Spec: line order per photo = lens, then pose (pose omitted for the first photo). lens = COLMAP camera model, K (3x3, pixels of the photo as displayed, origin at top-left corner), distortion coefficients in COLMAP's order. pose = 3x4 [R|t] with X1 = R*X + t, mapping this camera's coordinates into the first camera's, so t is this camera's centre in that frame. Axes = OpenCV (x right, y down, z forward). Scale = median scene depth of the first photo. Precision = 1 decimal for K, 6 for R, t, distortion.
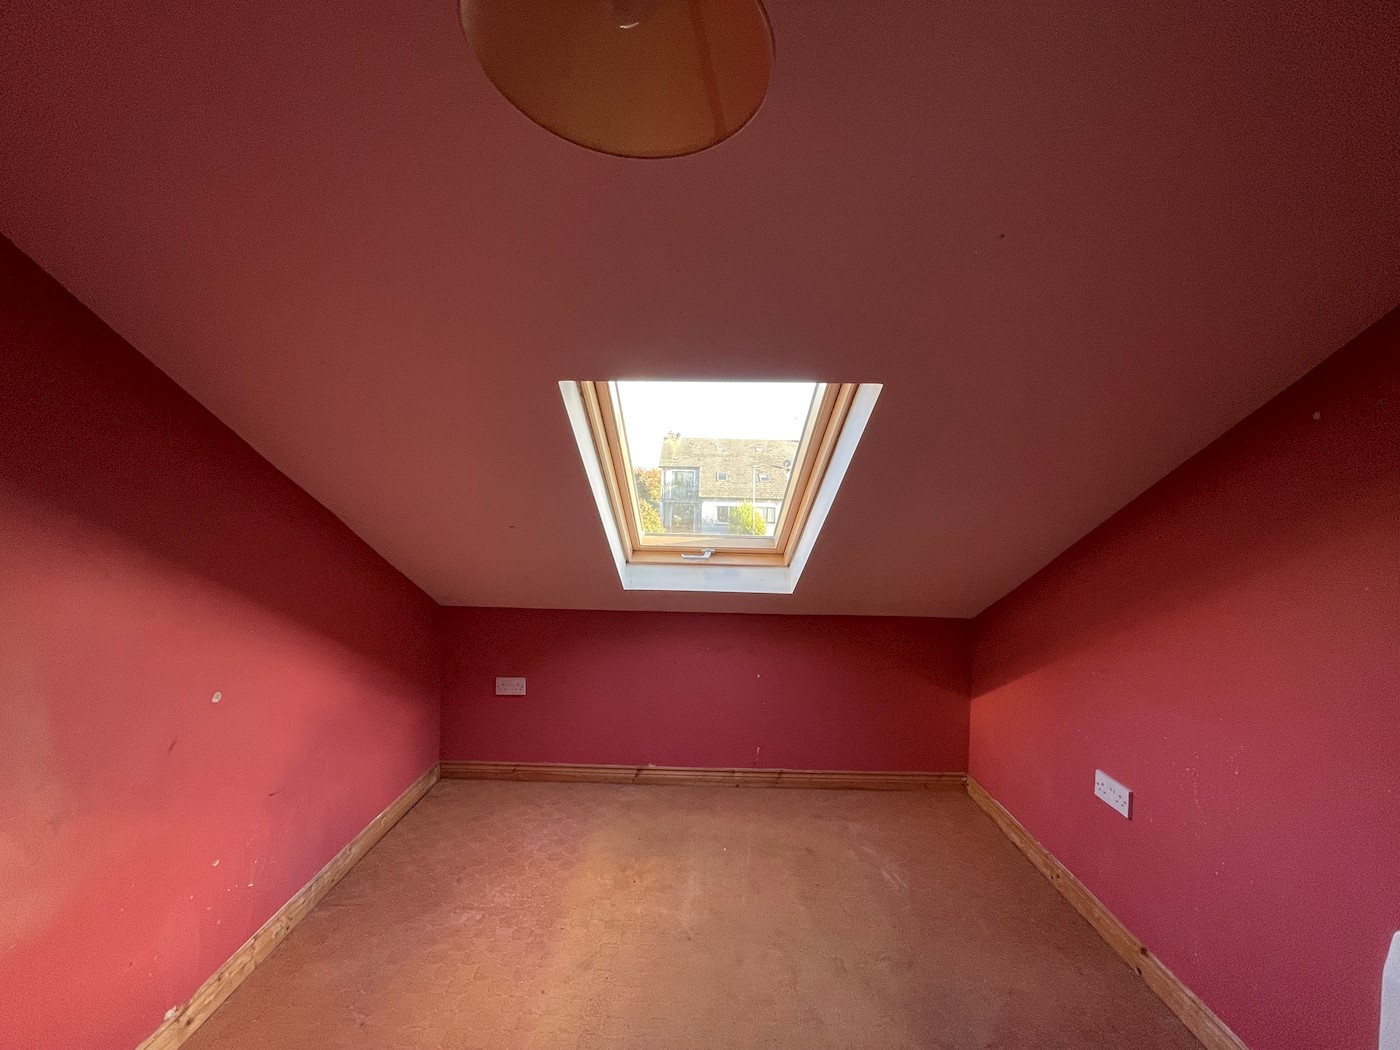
lens RADIAL K [[581.4, 0, 700.0], [0, 581.4, 525.0], [0, 0, 1]] dist [0.020270, 0.001154]
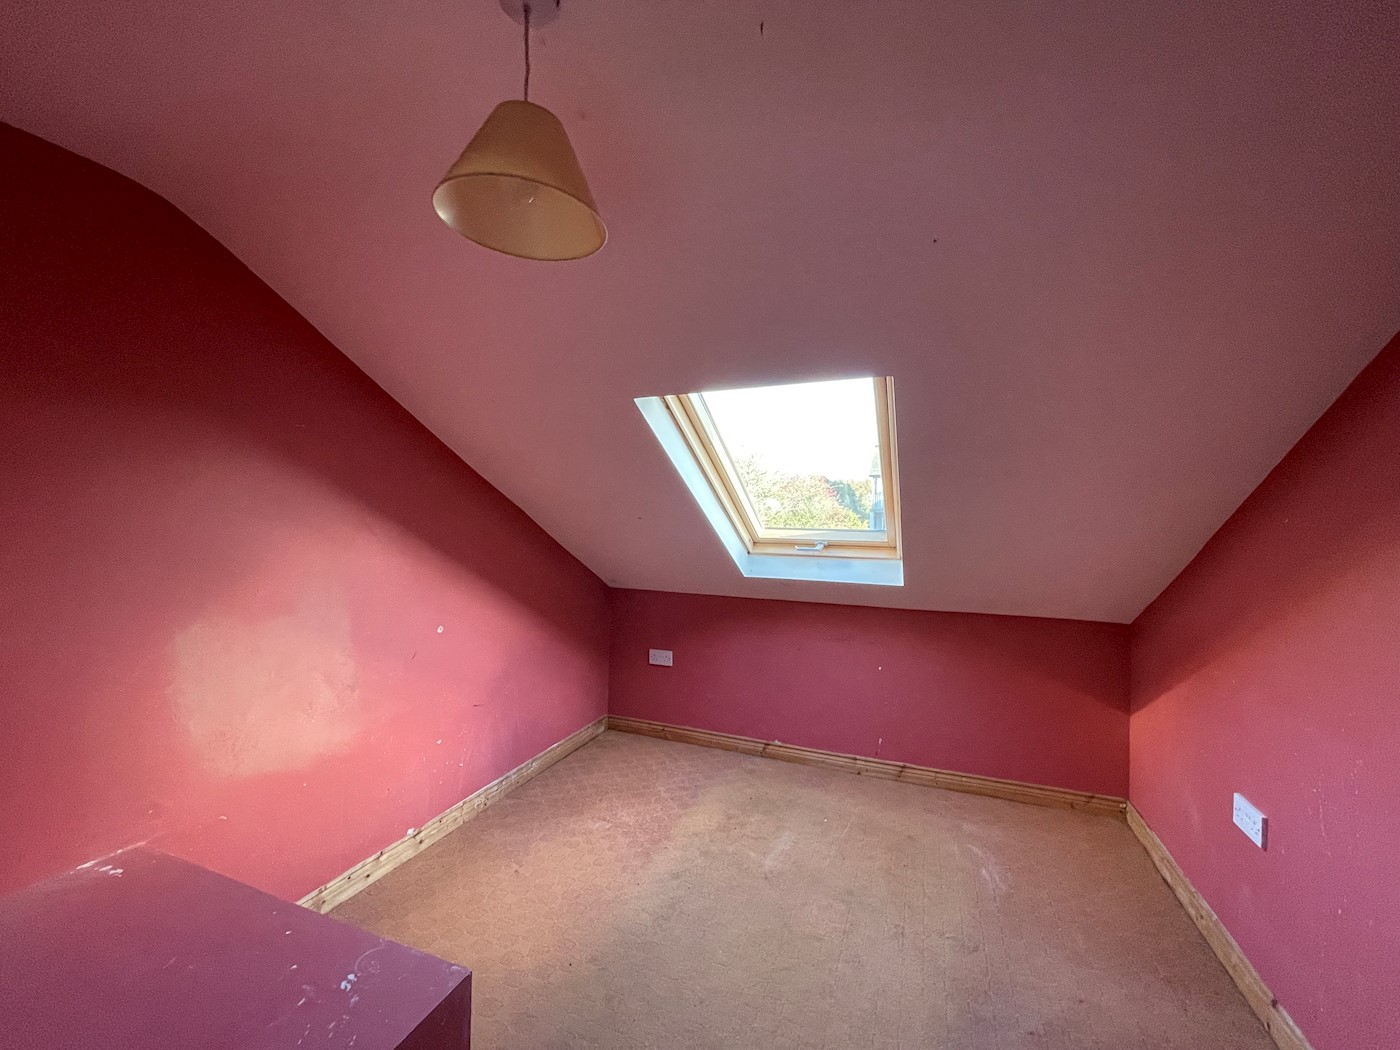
lens RADIAL K [[581.4, 0, 700.0], [0, 581.4, 525.0], [0, 0, 1]] dist [0.020270, 0.001154]
pose [[0.932194, -0.000527, -0.361960, 0.211649], [-0.007308, 0.999768, -0.020277, 0.037230], [0.361886, 0.021548, 0.931973, -0.088165]]
